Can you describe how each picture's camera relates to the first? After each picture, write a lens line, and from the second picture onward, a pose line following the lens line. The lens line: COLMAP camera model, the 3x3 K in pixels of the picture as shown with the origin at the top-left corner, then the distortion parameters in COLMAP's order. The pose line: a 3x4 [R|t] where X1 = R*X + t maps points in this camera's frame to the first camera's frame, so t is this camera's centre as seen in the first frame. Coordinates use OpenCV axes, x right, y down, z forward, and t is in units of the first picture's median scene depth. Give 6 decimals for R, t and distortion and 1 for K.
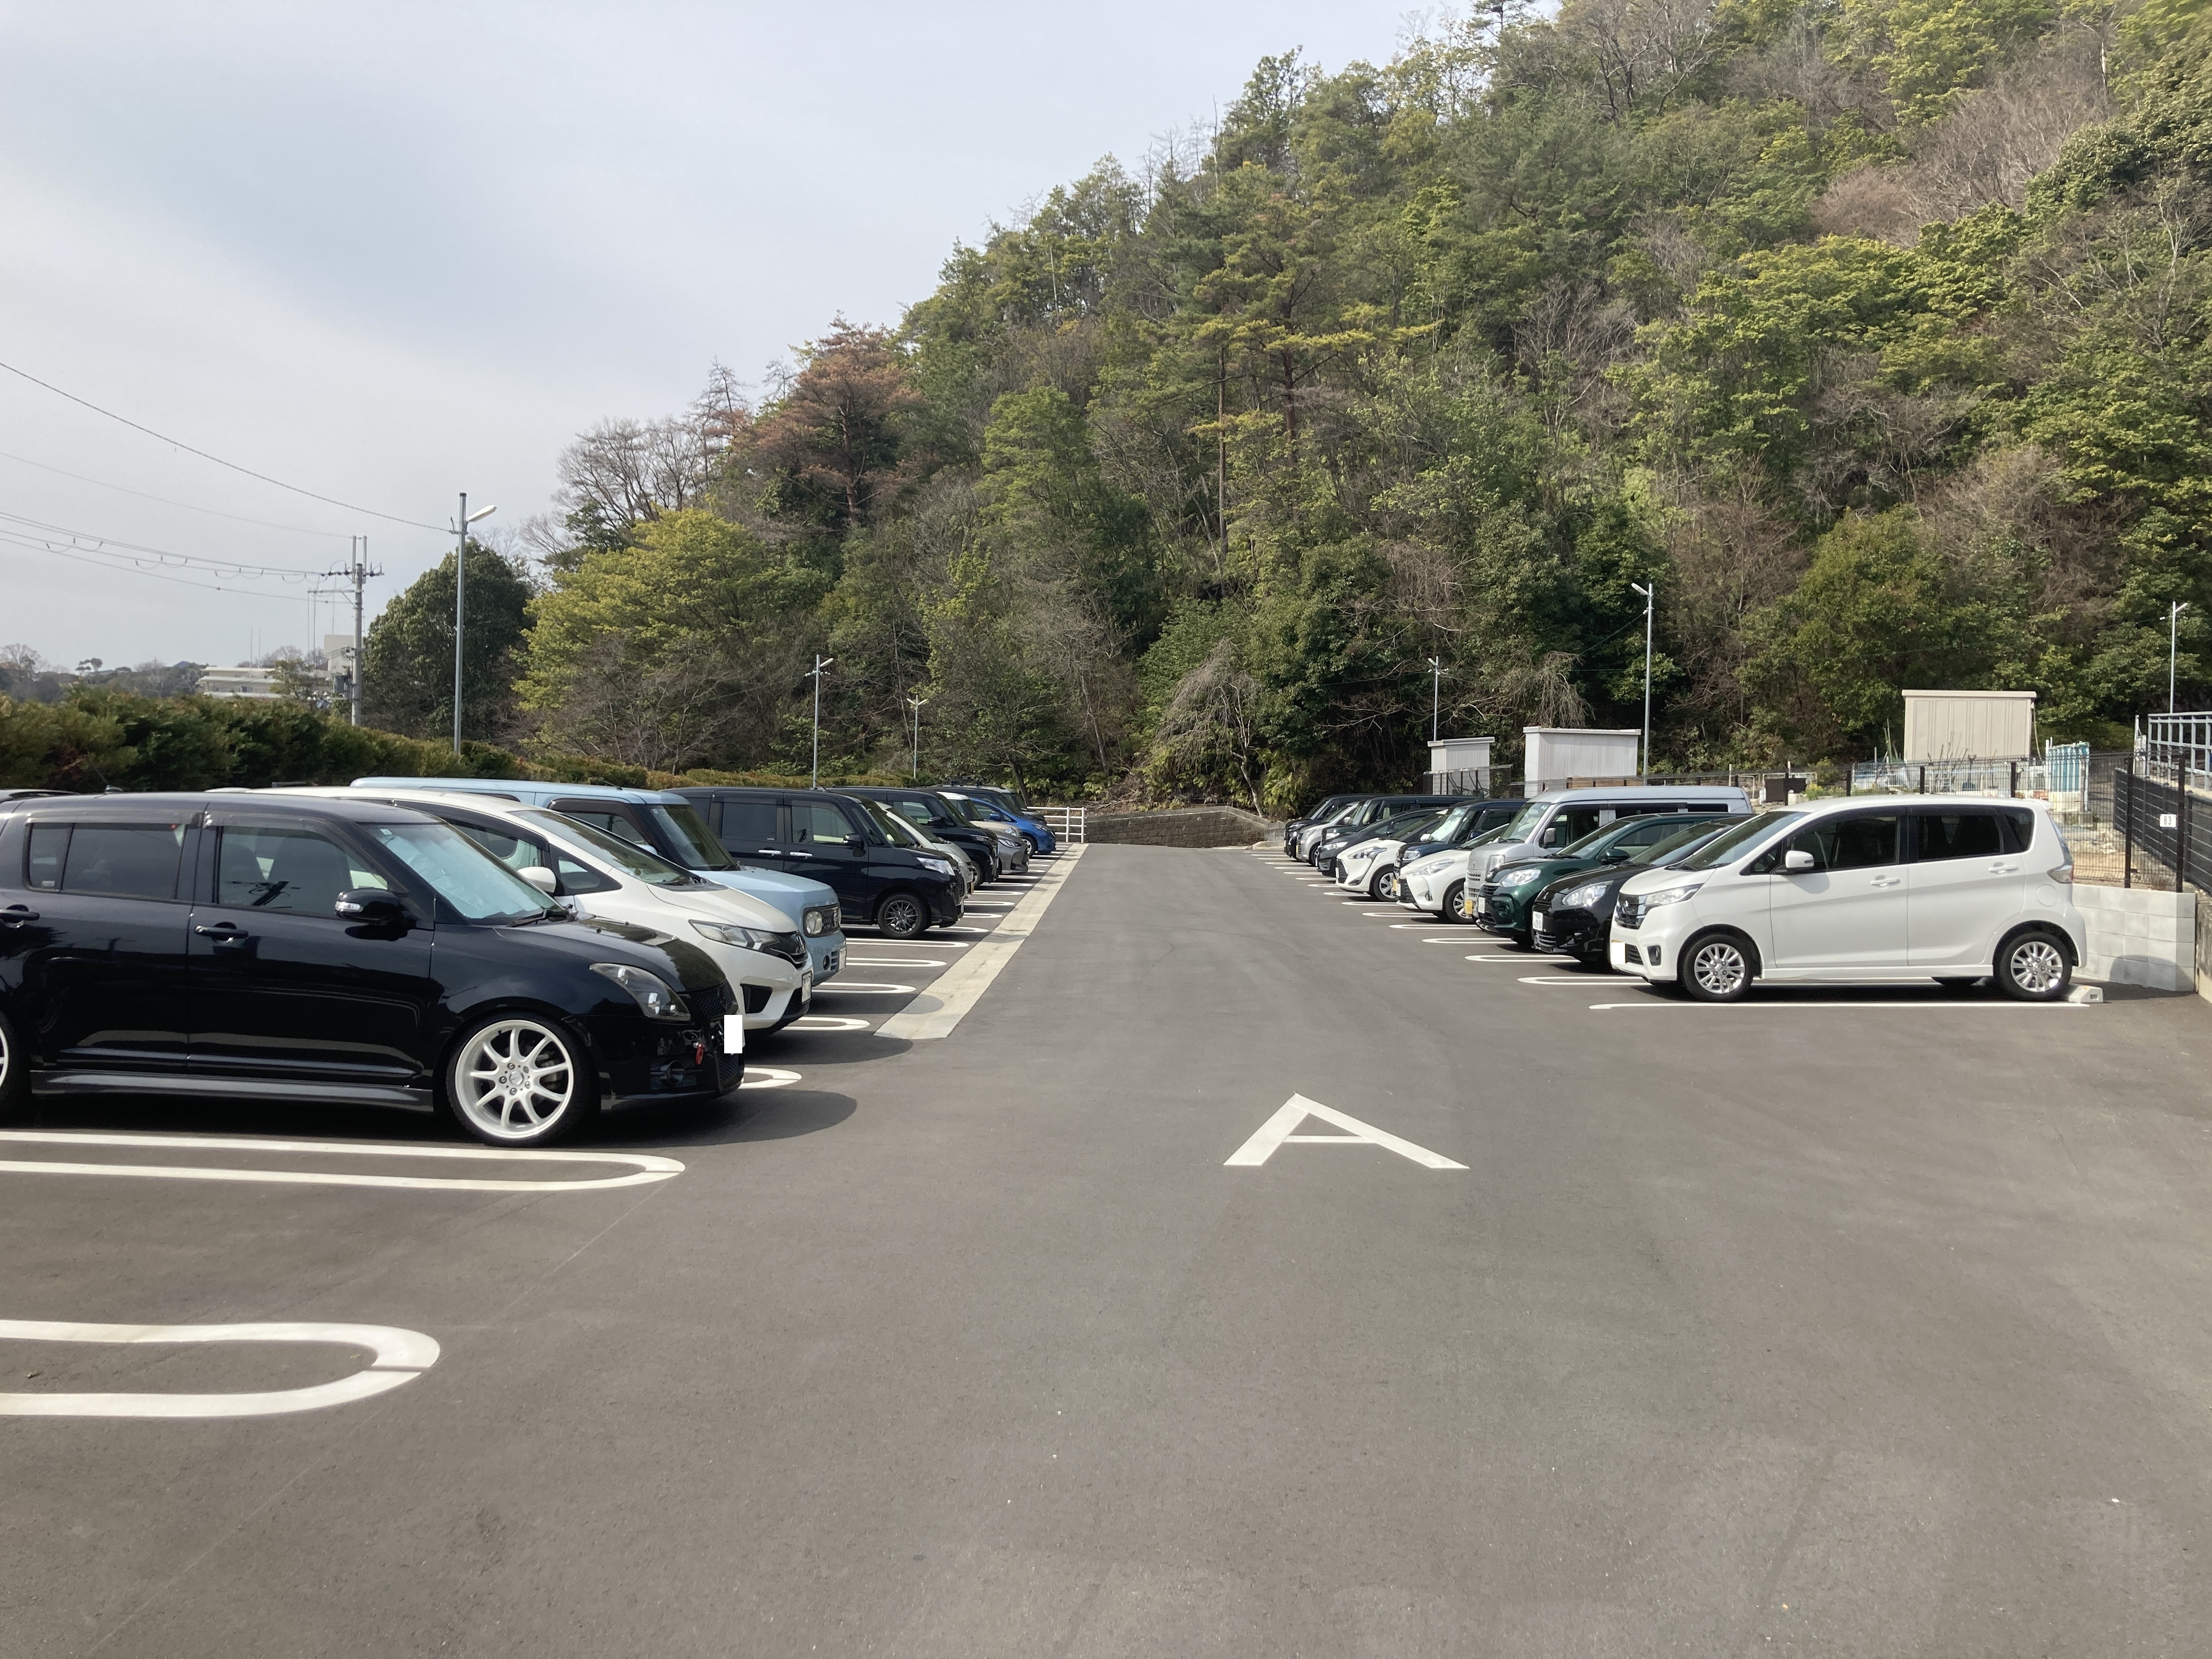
lens RADIAL K [[1778.4, 0, 1108.4], [0, 1778.4, 843.6], [0, 0, 1]] dist [0.034178, -0.057778]
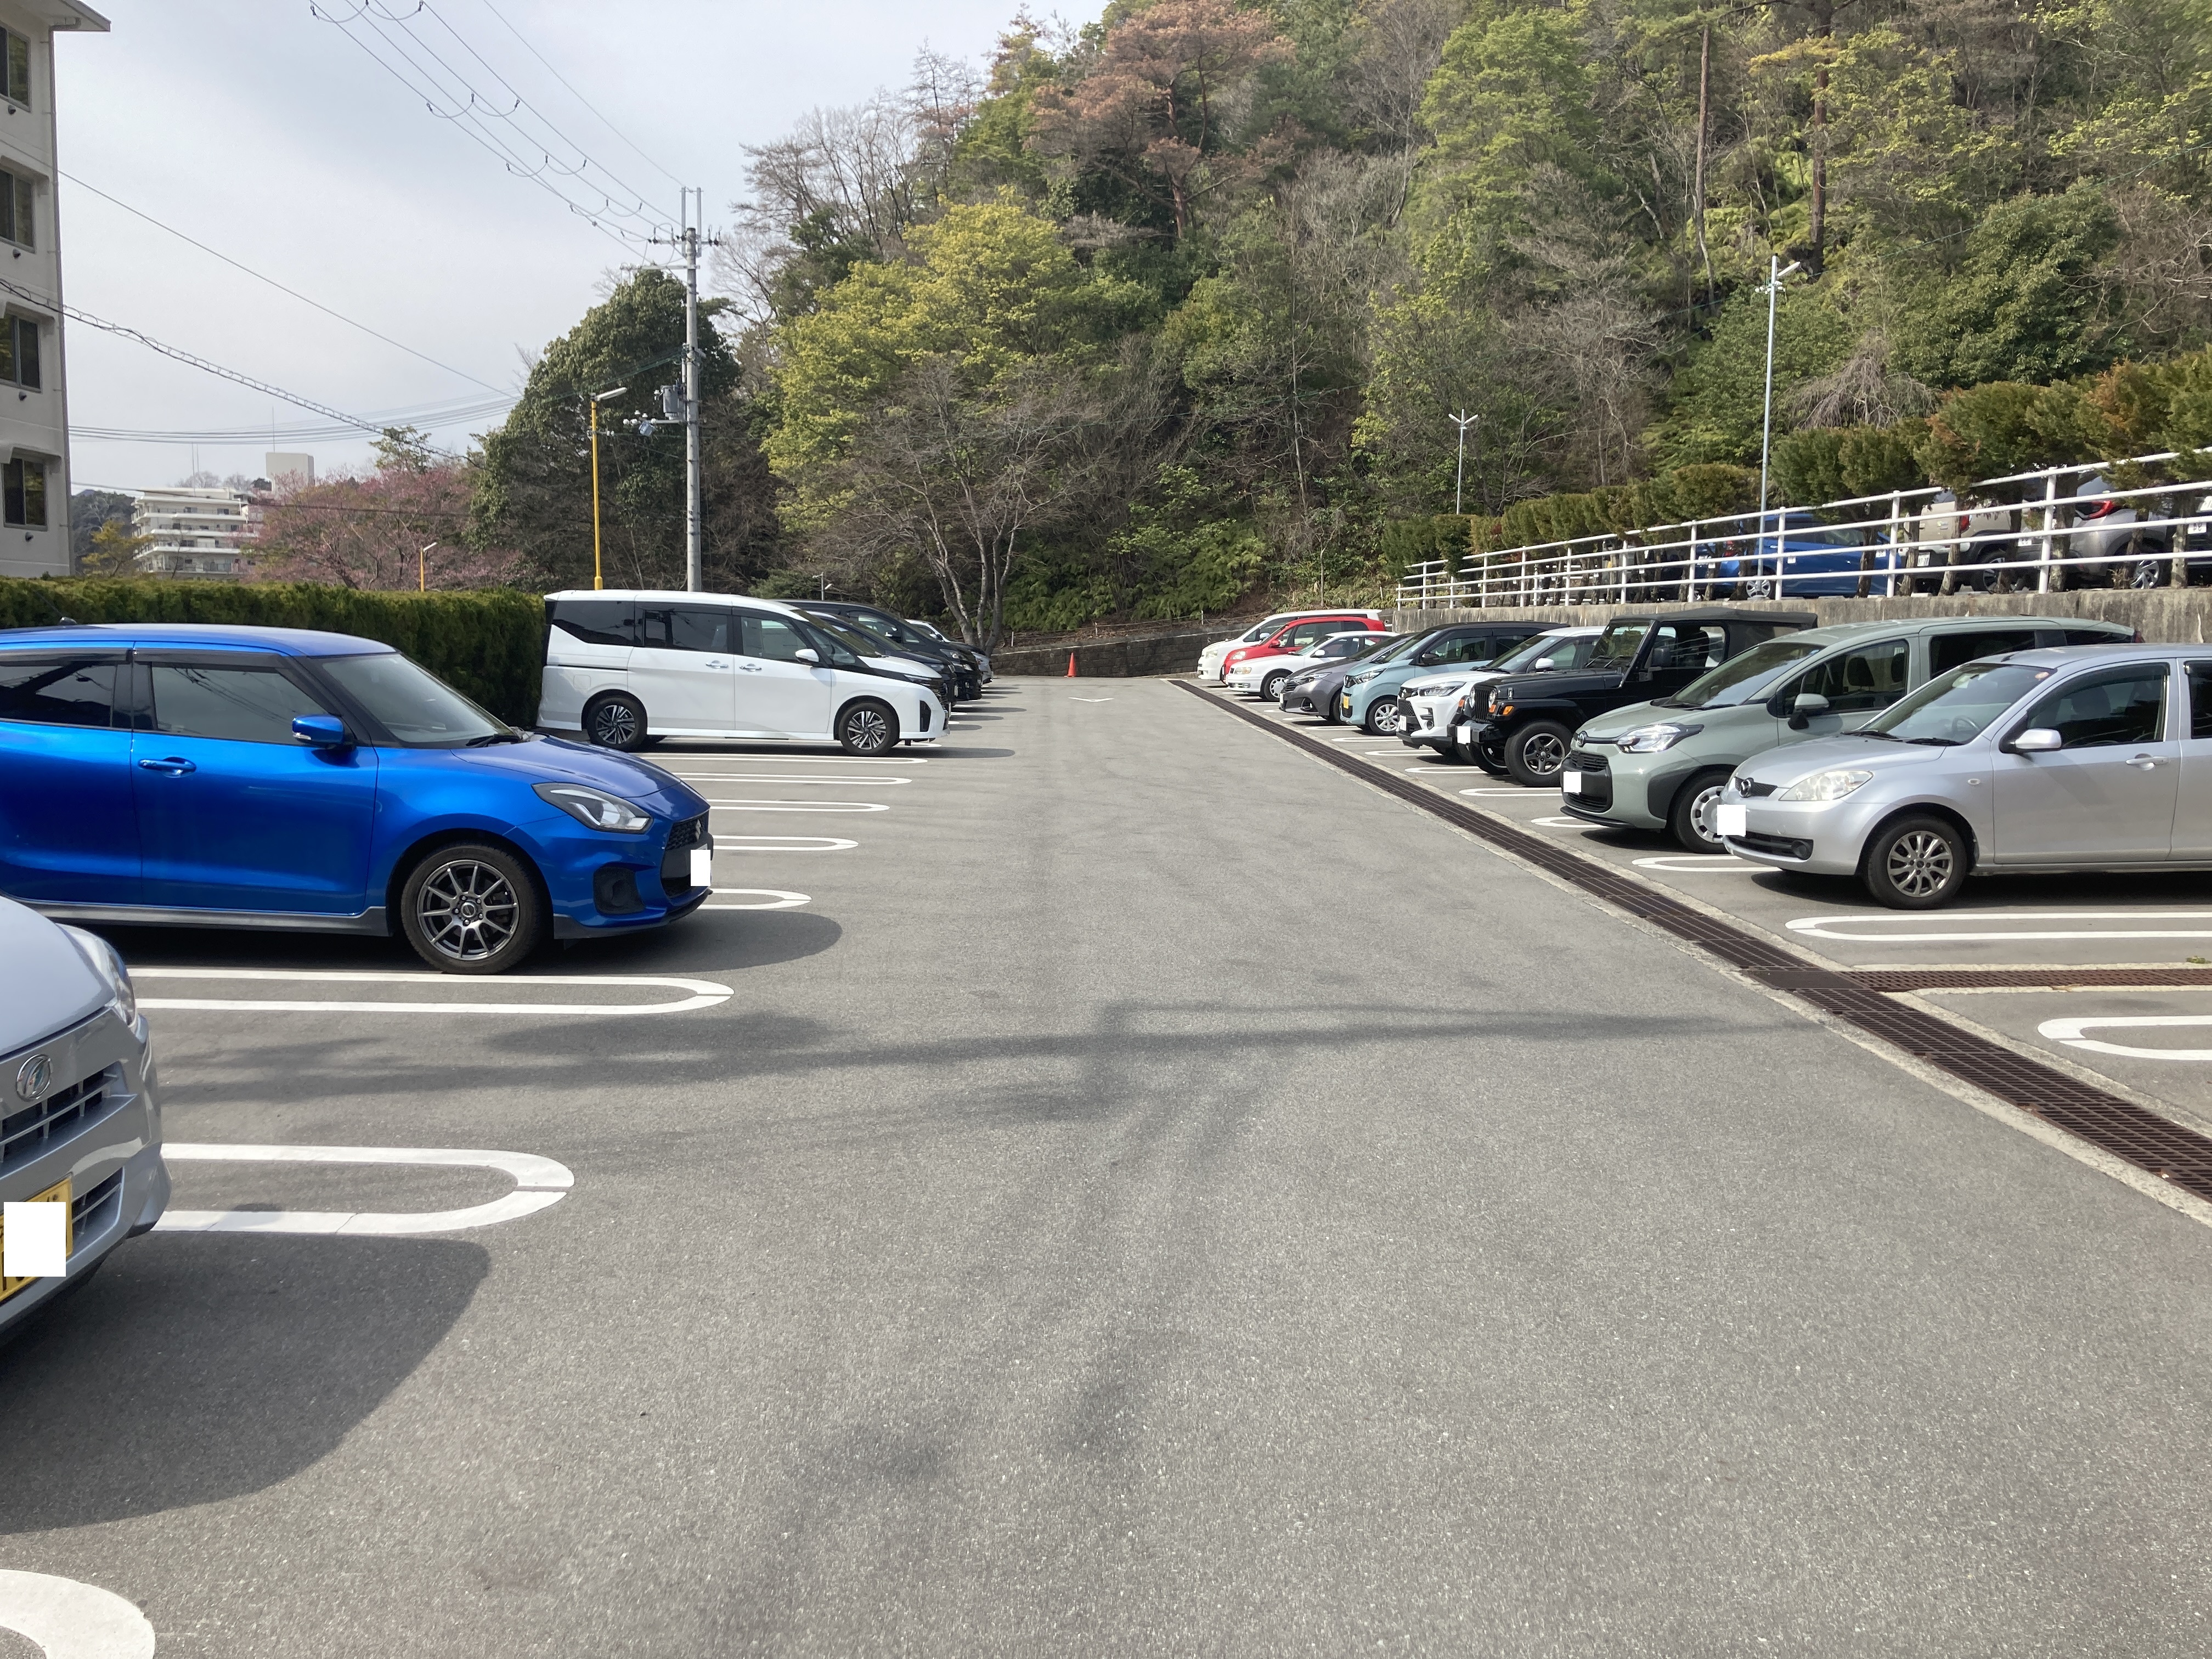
lens RADIAL K [[1778.4, 0, 1102.5], [0, 1778.4, 826.8], [0, 0, 1]] dist [0.034178, -0.057778]
pose [[0.999065, -0.017246, 0.039633, -0.247715], [0.013880, 0.996395, 0.083691, 0.019624], [-0.040933, -0.083063, 0.995703, 0.231862]]
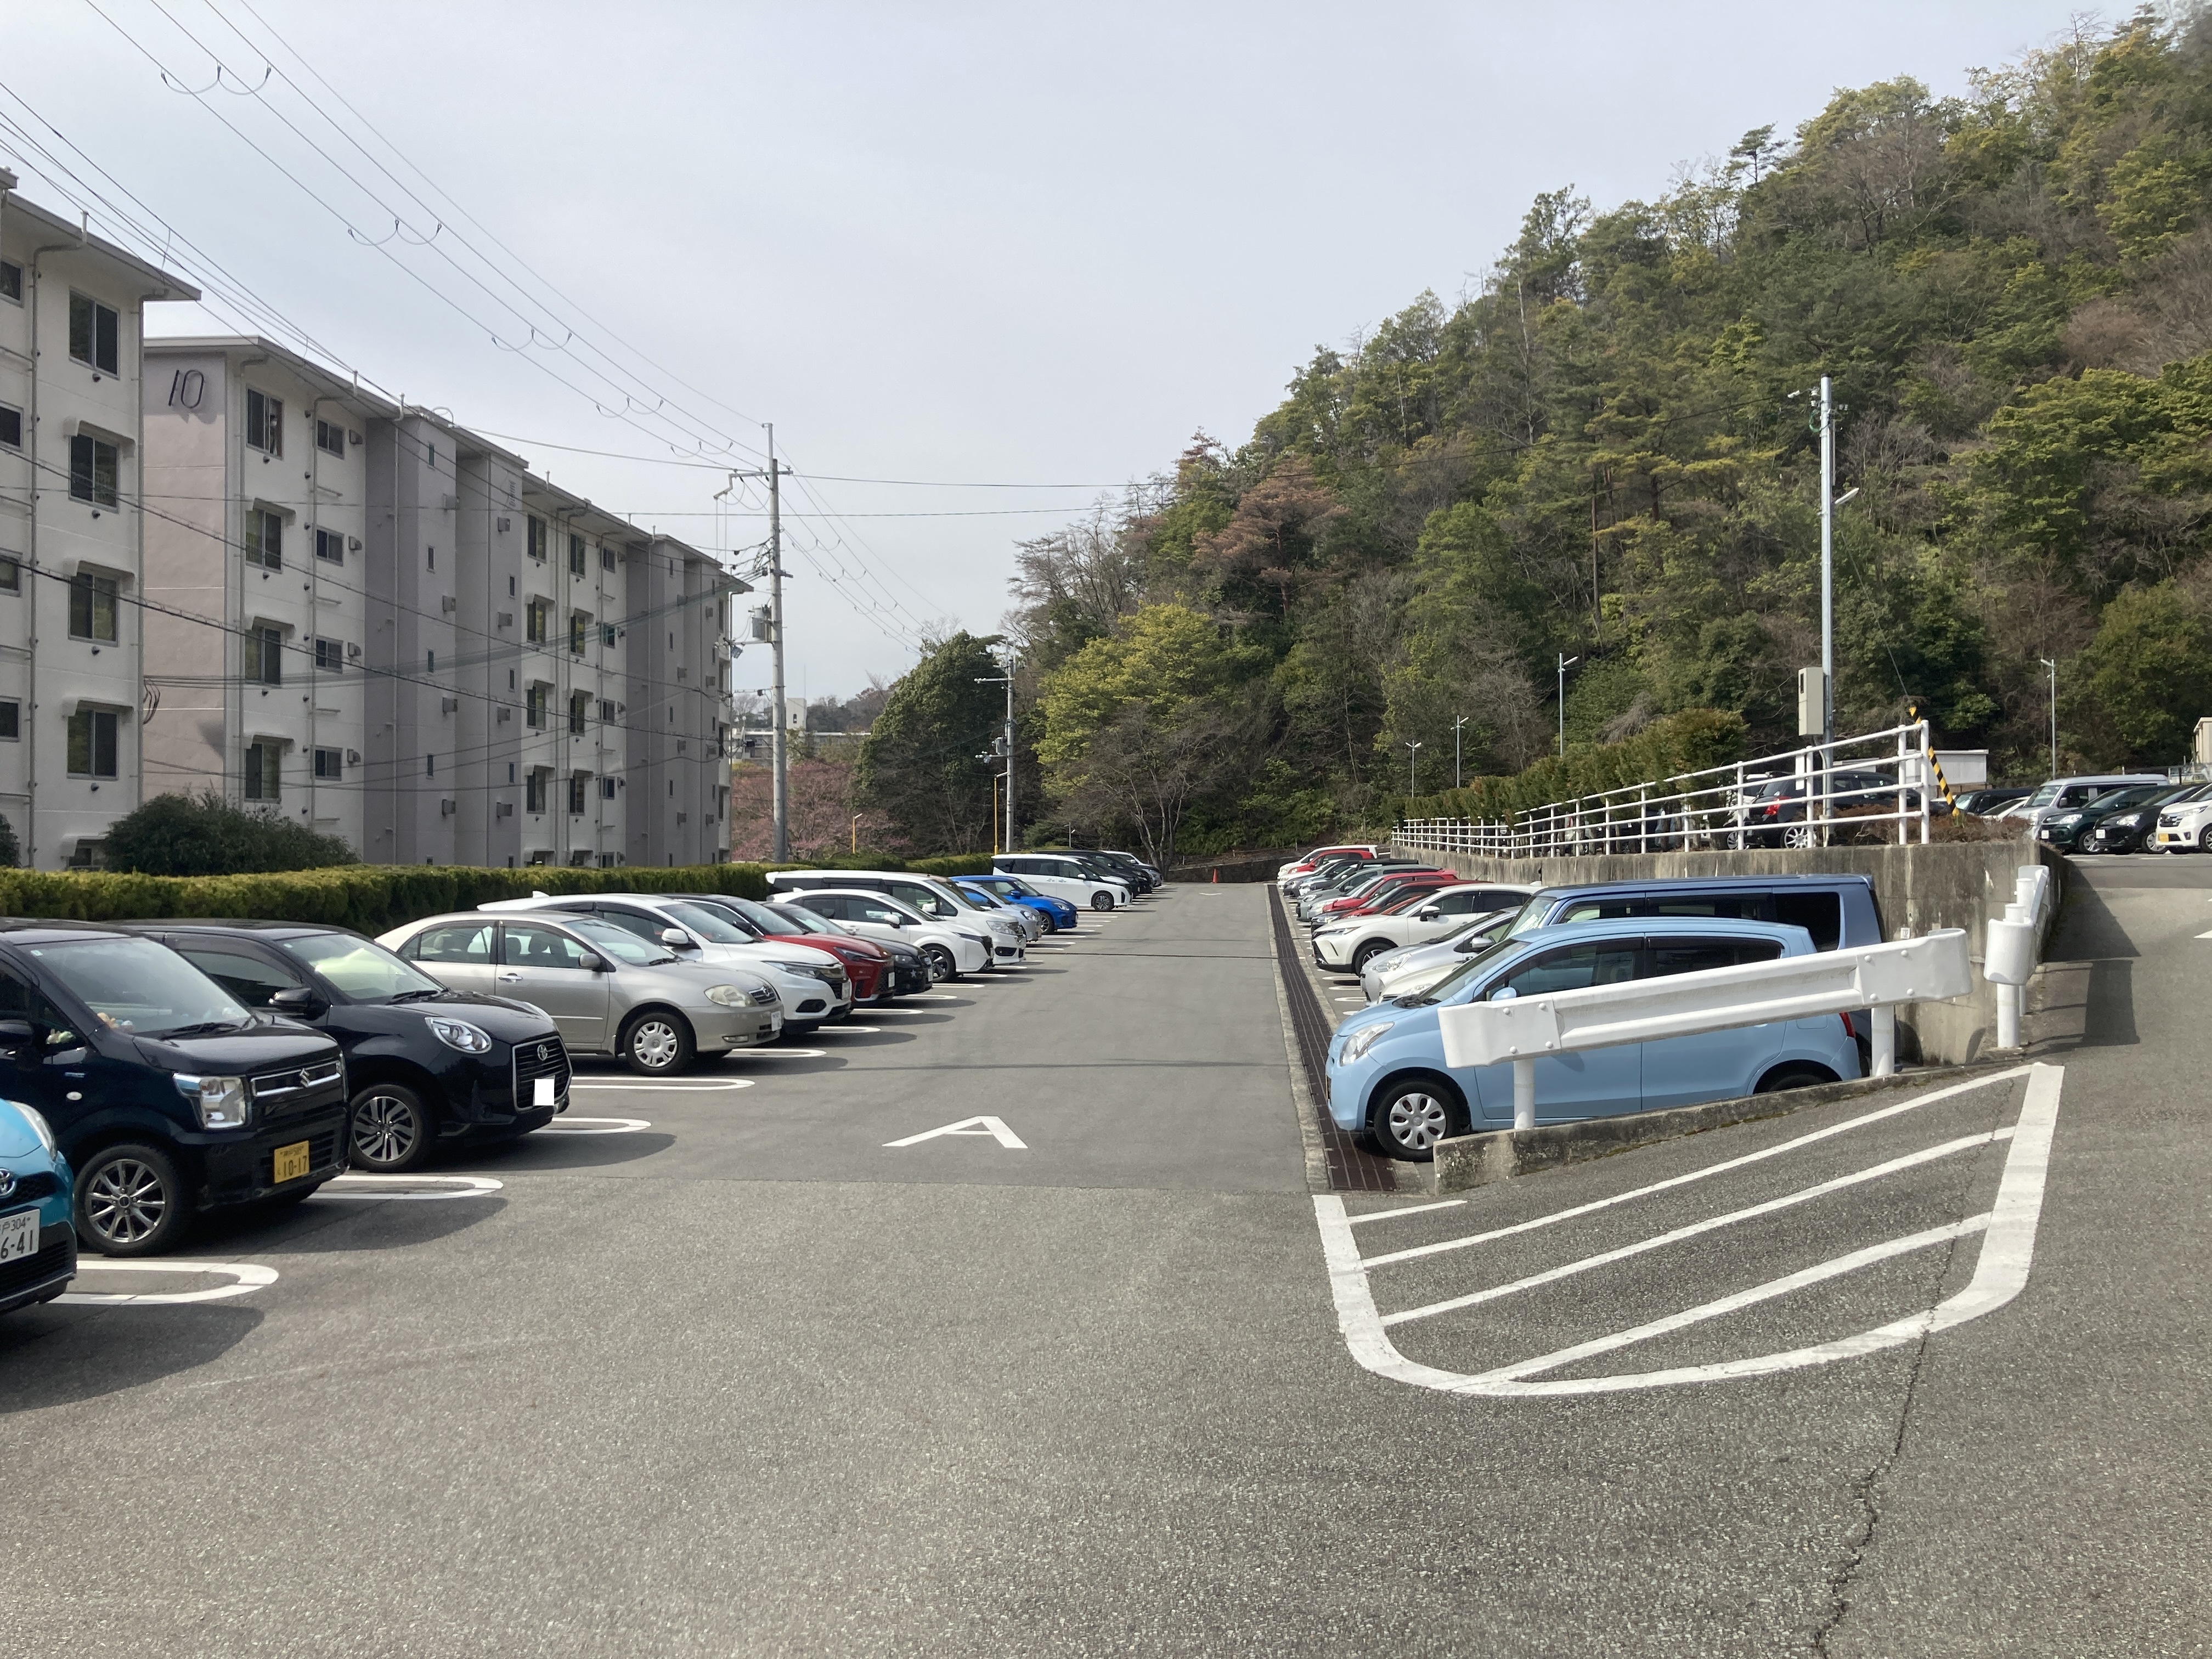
lens RADIAL K [[1778.4, 0, 1108.8], [0, 1778.4, 832.2], [0, 0, 1]] dist [0.034178, -0.057778]
pose [[0.996805, -0.024960, -0.075878, -0.206105], [0.022621, 0.999247, -0.031529, 0.021195], [0.076607, 0.029712, 0.996619, -0.326577]]
